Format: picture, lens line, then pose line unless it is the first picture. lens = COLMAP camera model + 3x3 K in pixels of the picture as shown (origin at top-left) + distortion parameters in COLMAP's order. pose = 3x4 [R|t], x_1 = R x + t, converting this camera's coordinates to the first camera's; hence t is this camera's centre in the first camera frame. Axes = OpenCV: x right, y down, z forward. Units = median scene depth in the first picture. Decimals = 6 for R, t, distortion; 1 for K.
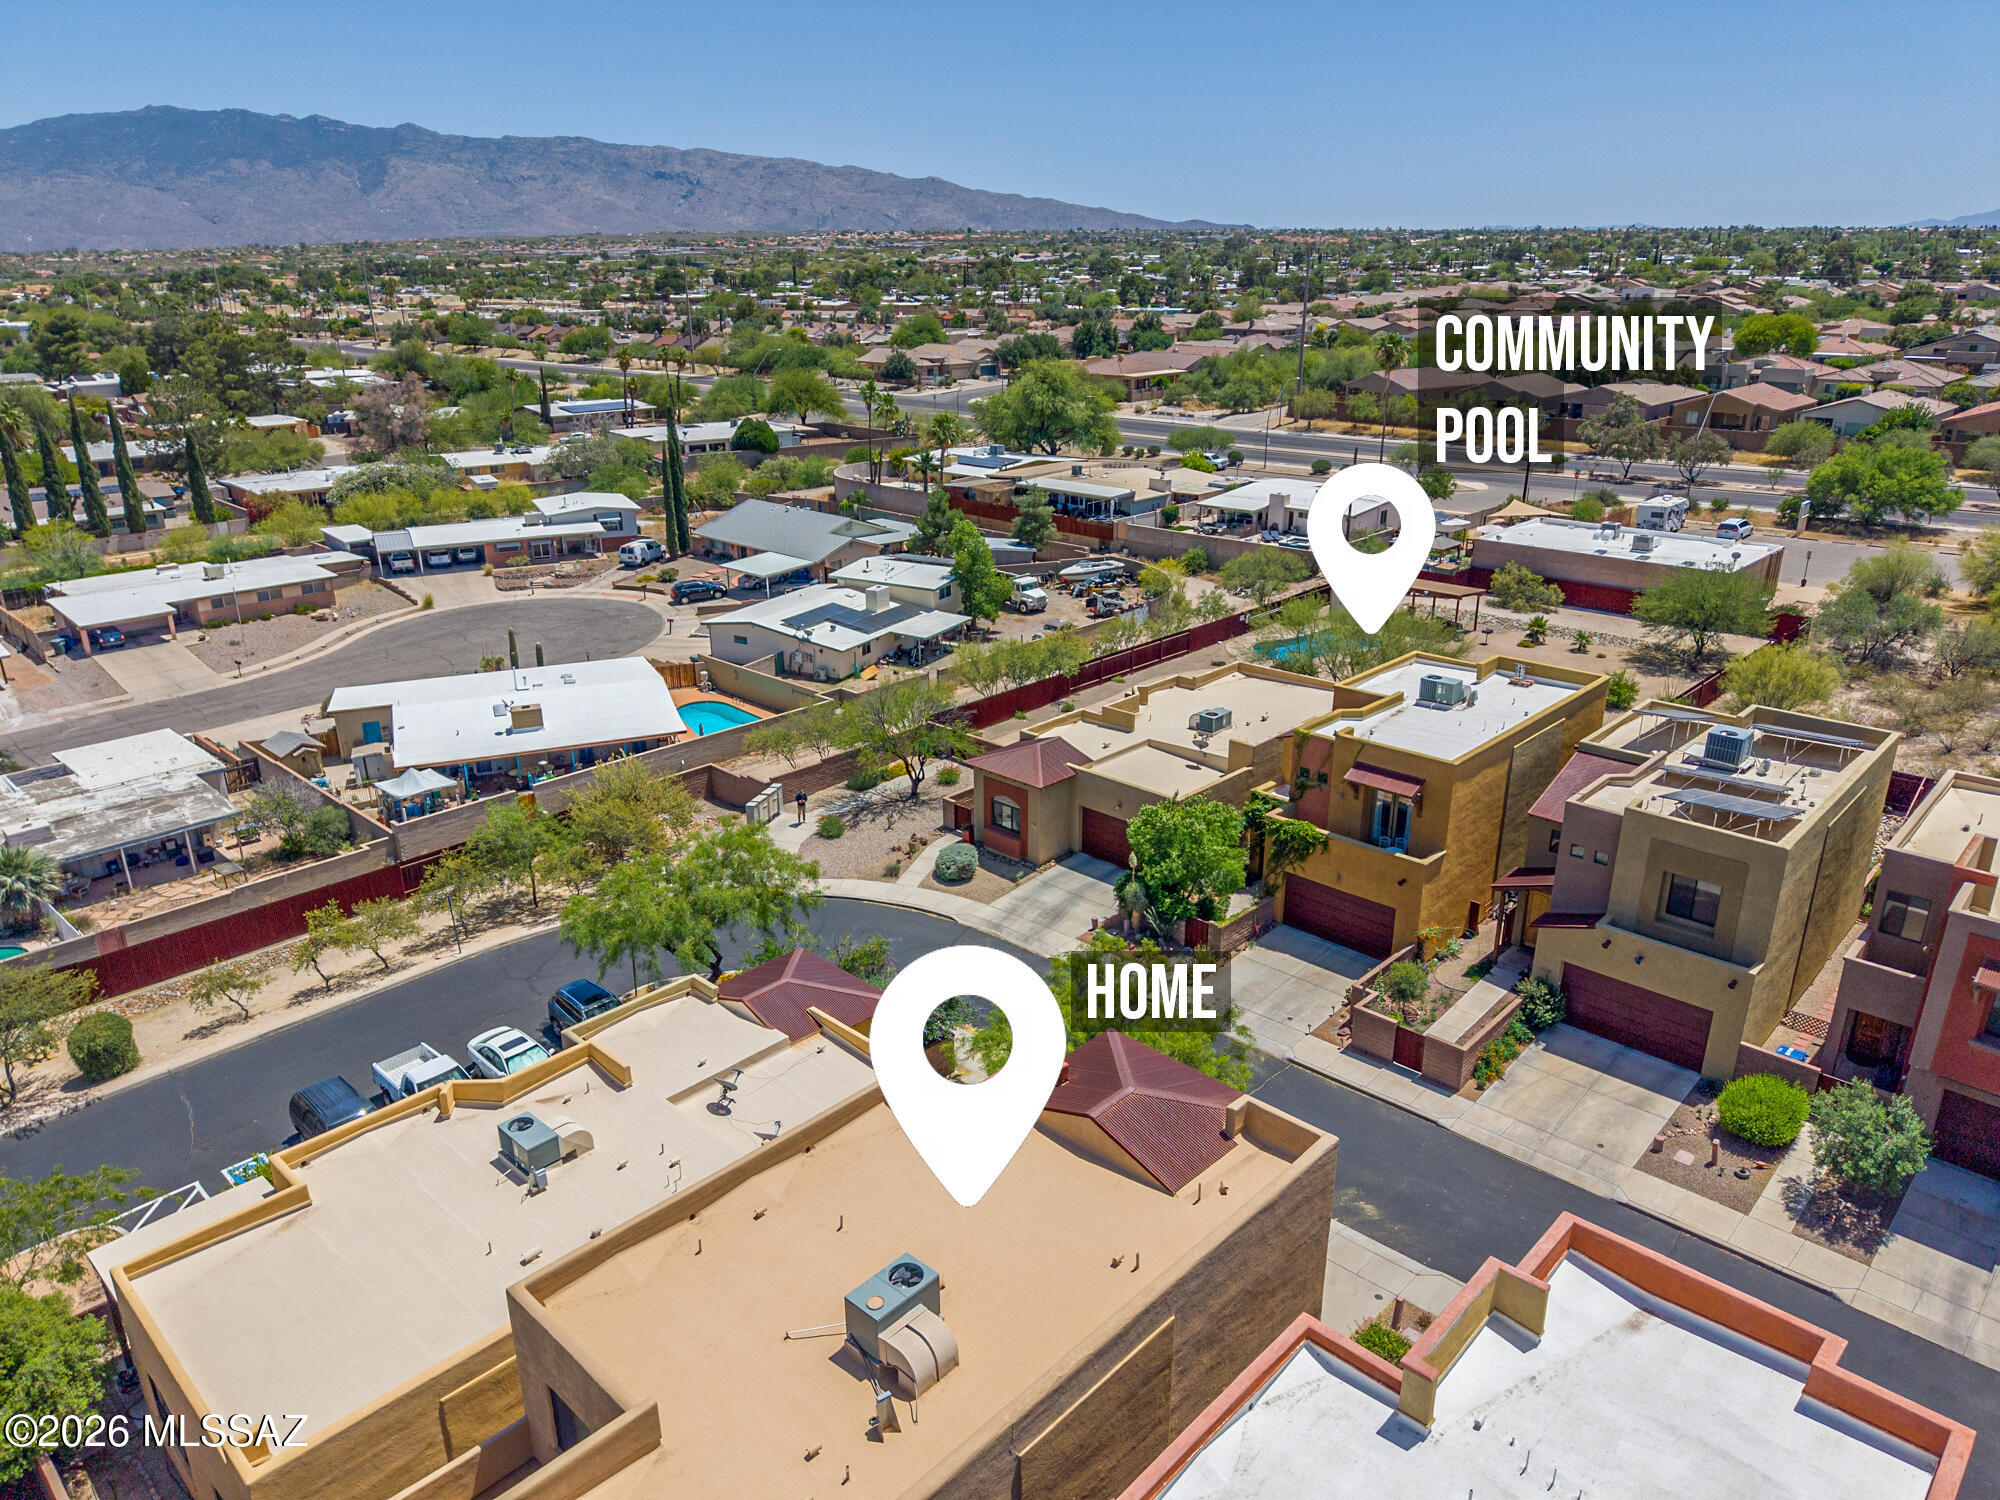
lens RADIAL K [[1346.0, 0, 1000.0], [0, 1346.0, 750.0], [0, 0, 1]] dist [0.007165, 0.001301]
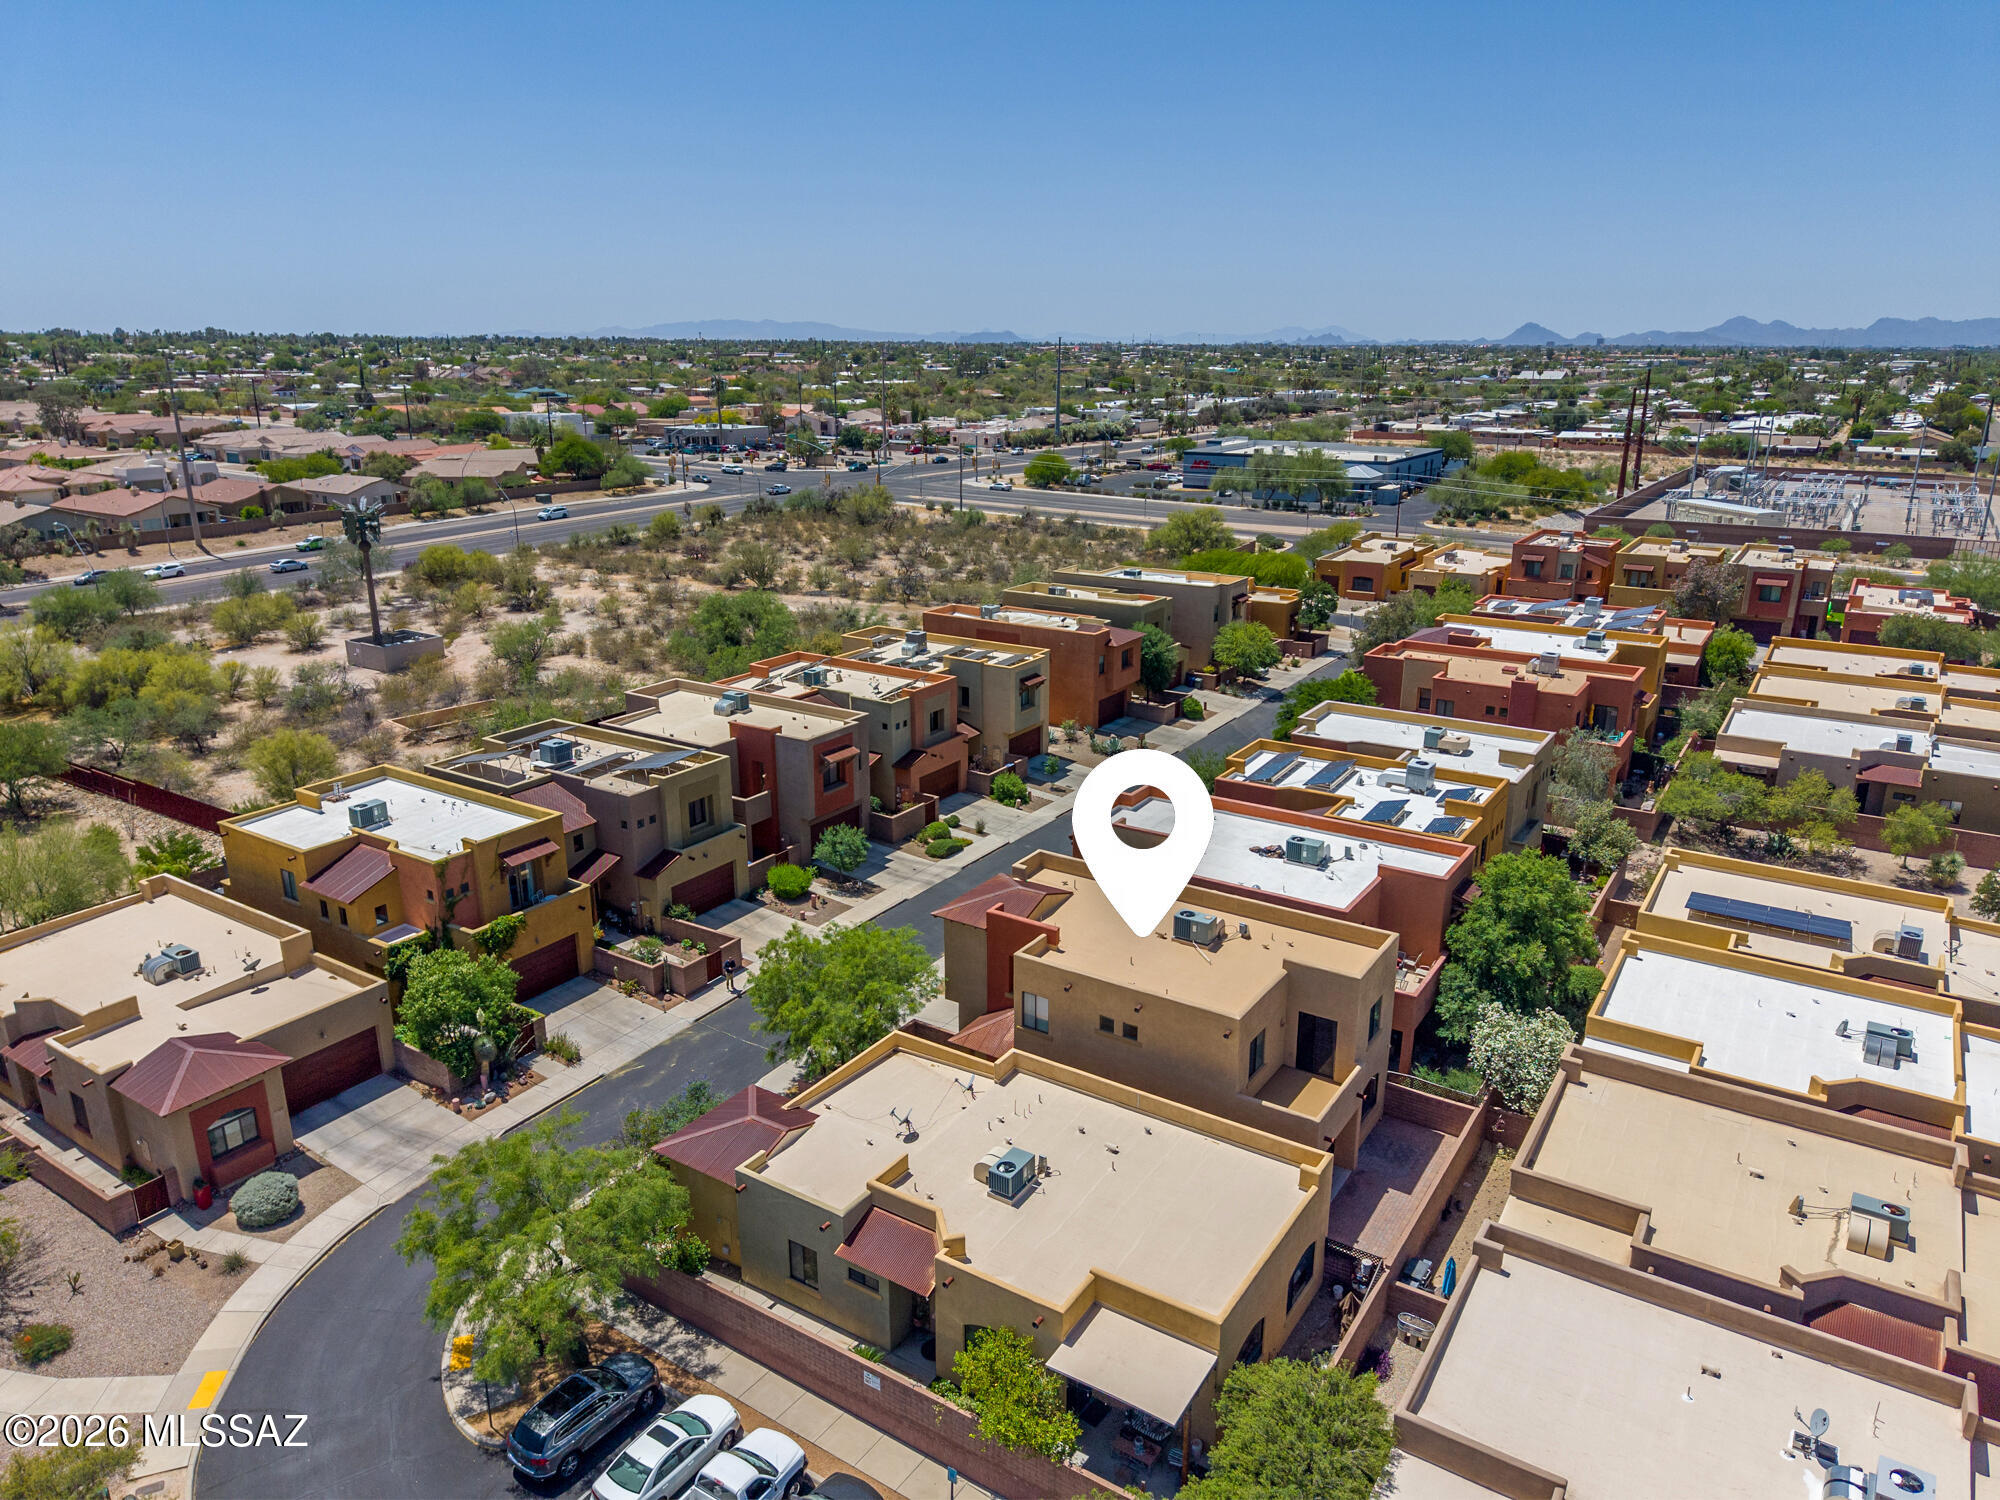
lens RADIAL K [[1346.0, 0, 1000.0], [0, 1346.0, 750.0], [0, 0, 1]] dist [0.007165, 0.001301]
pose [[-0.180455, -0.285493, 0.941239, -1.012686], [0.337552, 0.880855, 0.331893, -0.350695], [-0.923848, 0.377609, -0.062586, 0.649019]]
